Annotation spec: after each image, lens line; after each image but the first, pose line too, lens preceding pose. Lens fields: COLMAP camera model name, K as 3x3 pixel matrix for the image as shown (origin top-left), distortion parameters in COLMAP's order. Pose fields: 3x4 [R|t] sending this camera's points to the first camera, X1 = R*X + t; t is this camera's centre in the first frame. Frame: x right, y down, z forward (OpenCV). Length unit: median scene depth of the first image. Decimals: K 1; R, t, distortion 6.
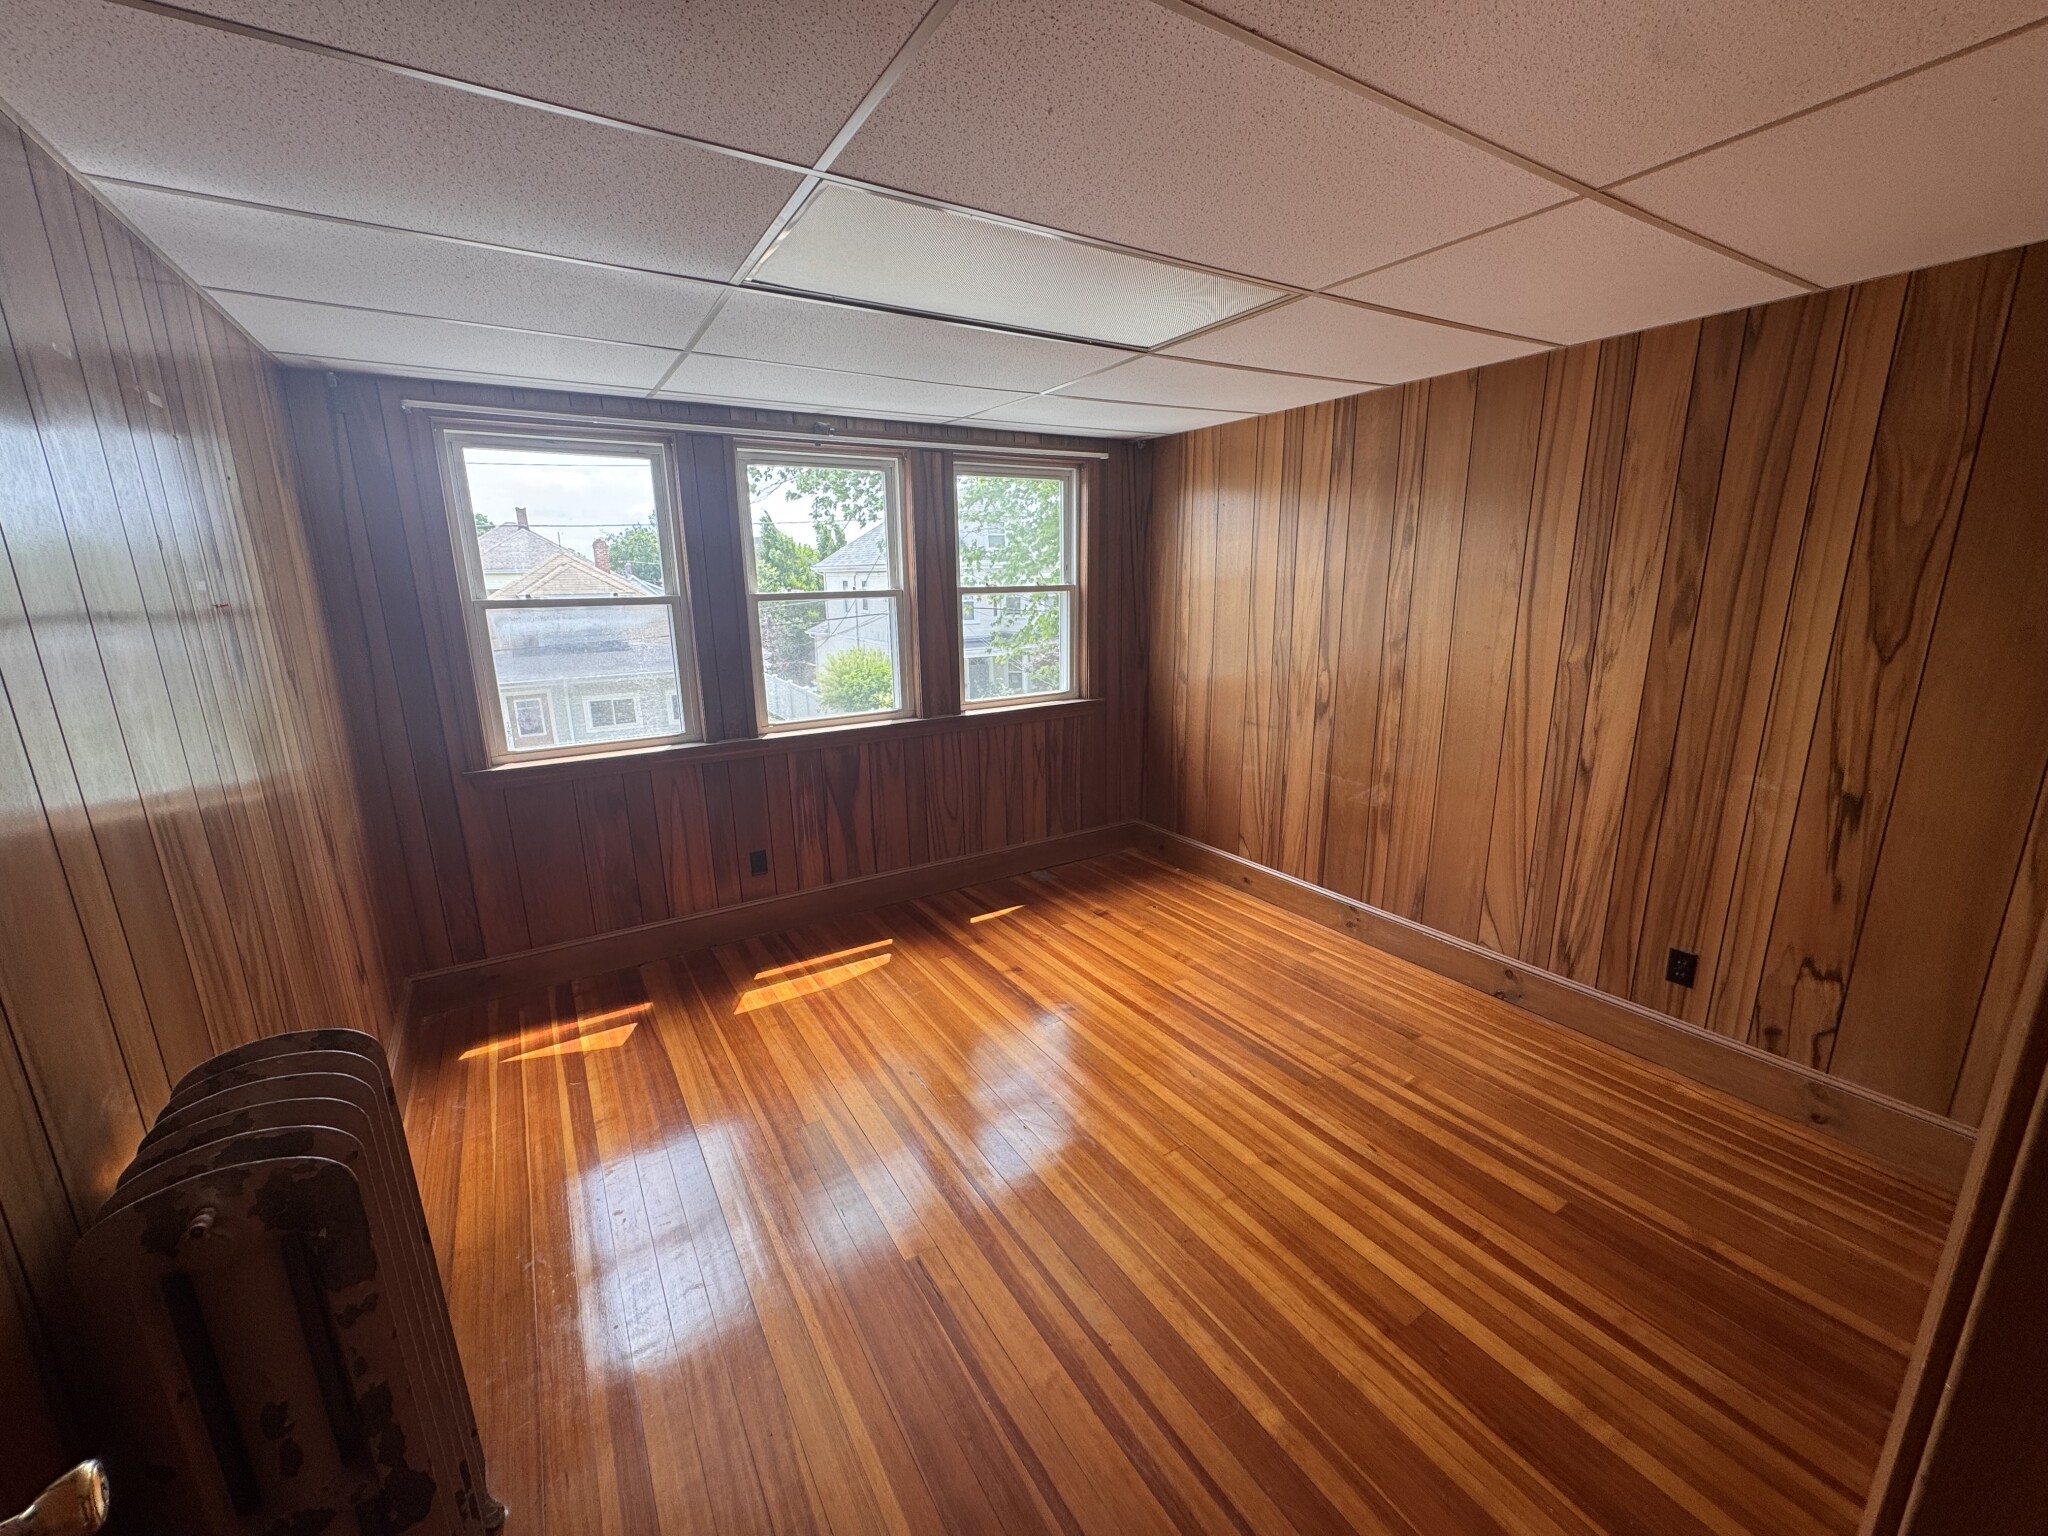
lens RADIAL K [[824.4, 0, 1020.2], [0, 824.4, 771.7], [0, 0, 1]] dist [-0.004414, 0.000646]
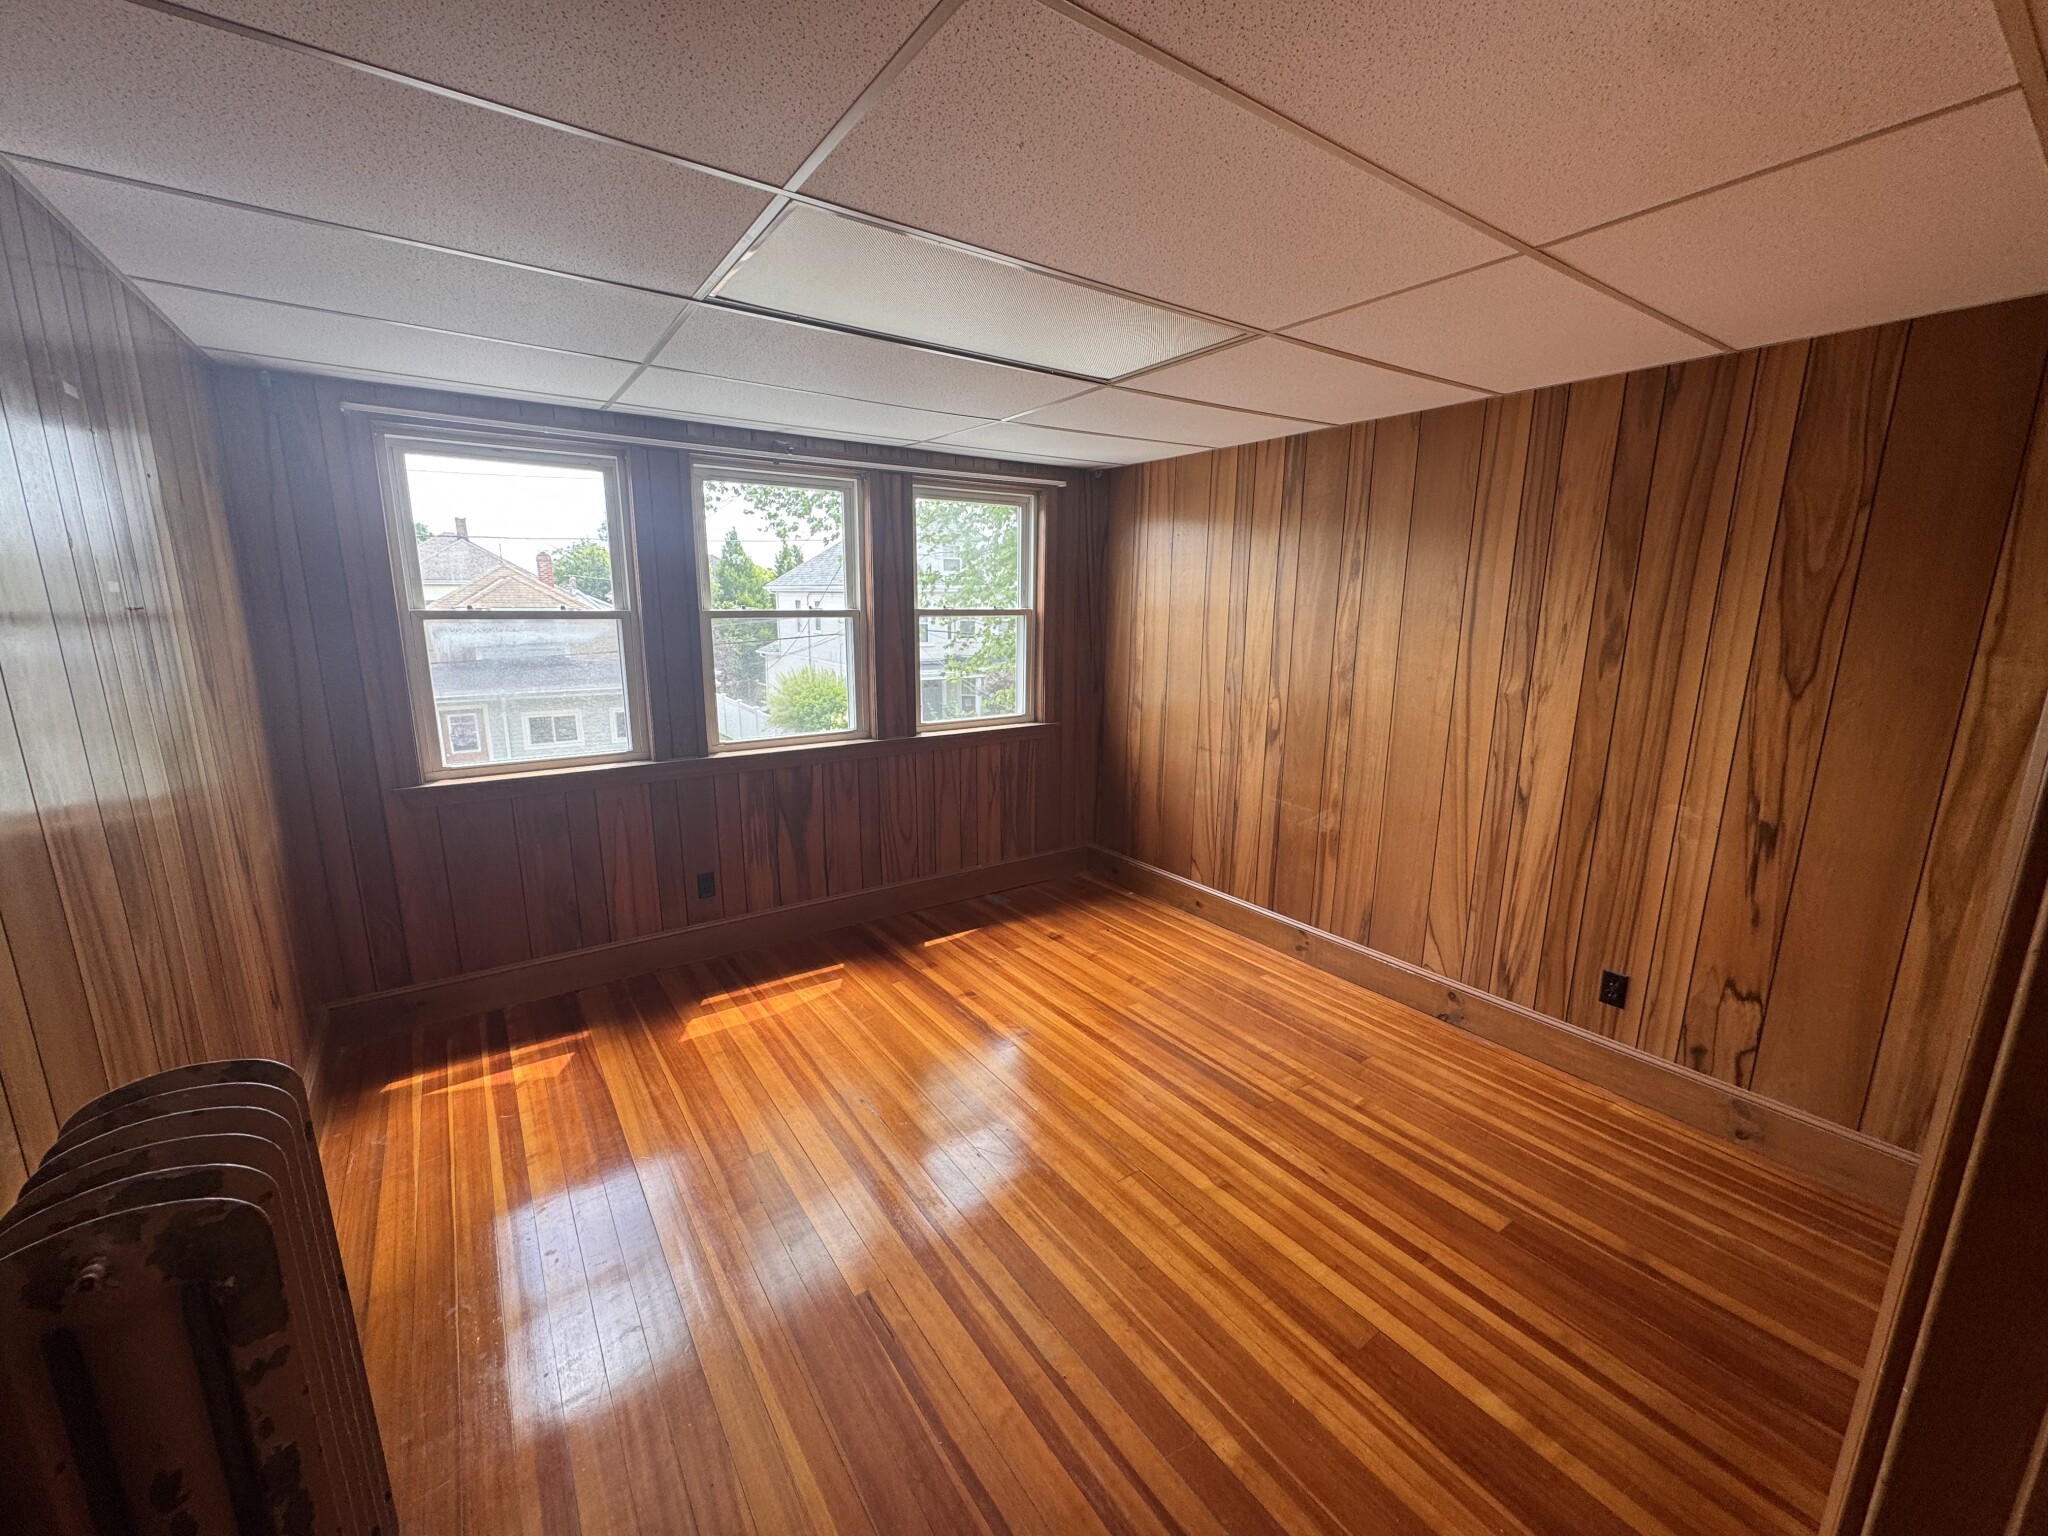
lens RADIAL K [[824.4, 0, 1021.4], [0, 824.4, 771.4], [0, 0, 1]] dist [-0.004414, 0.000646]
pose [[0.998142, 0.011774, 0.059789, -0.007565], [-0.010054, 0.999529, -0.028989, 0.001353], [-0.060102, 0.028334, 0.997790, 0.001728]]
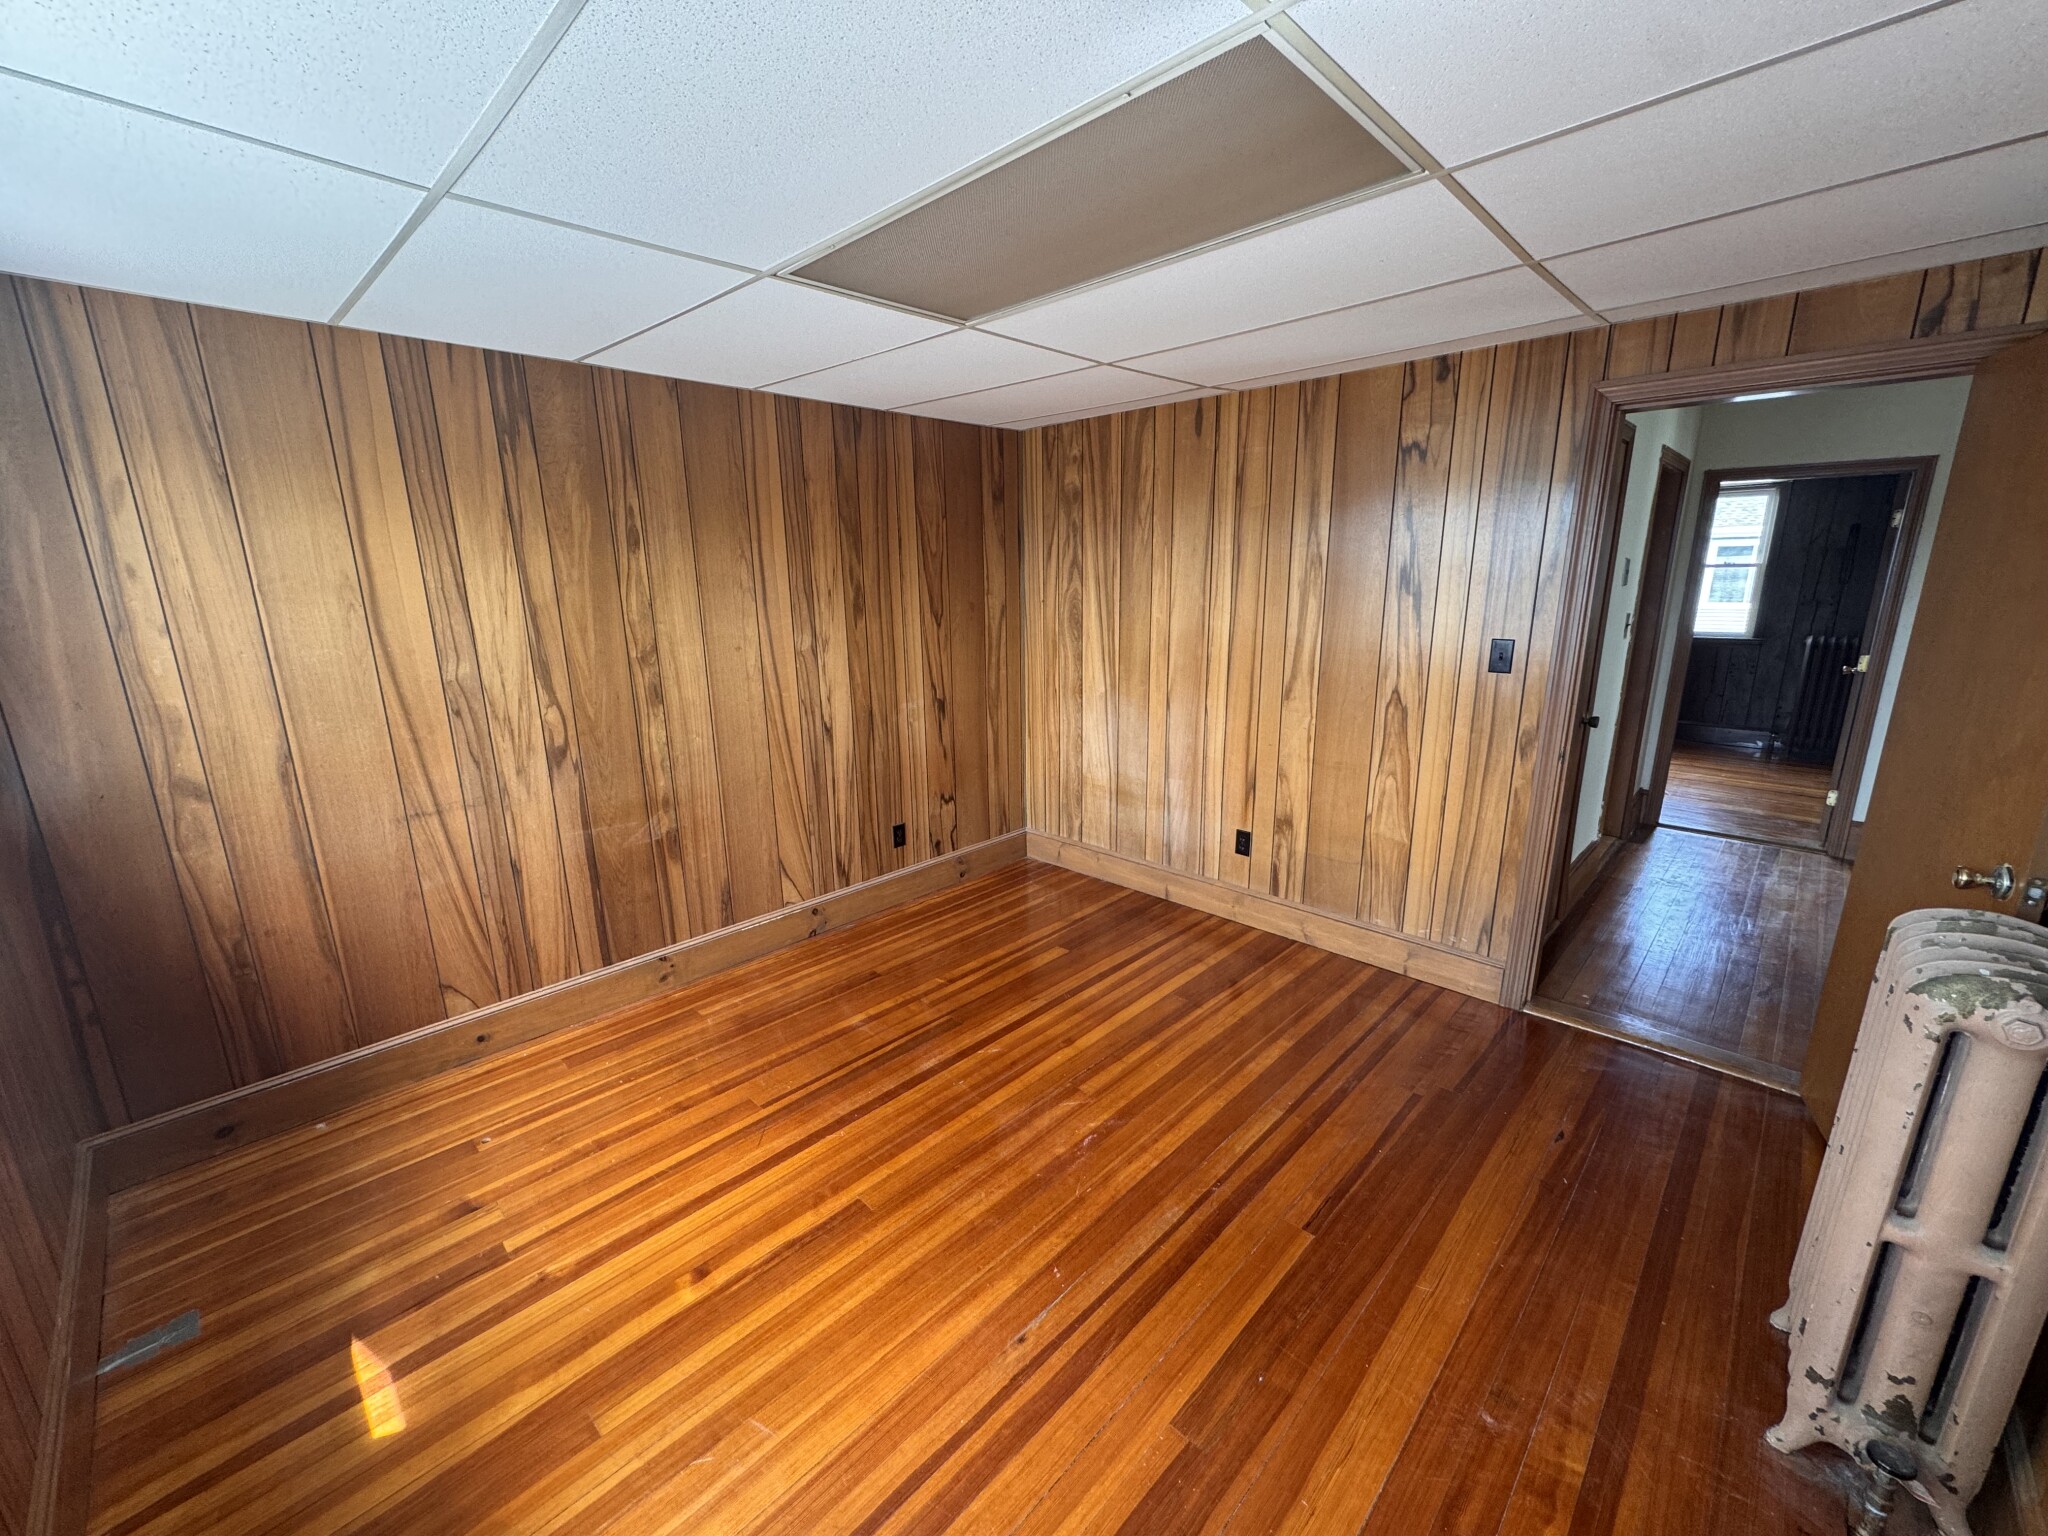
lens RADIAL K [[824.4, 0, 1016.3], [0, 824.4, 775.5], [0, 0, 1]] dist [-0.004414, 0.000646]
pose [[-0.254182, -0.210938, 0.943873, -0.729108], [0.242354, 0.930897, 0.273303, -0.250206], [-0.936299, 0.298220, -0.185496, 1.120946]]
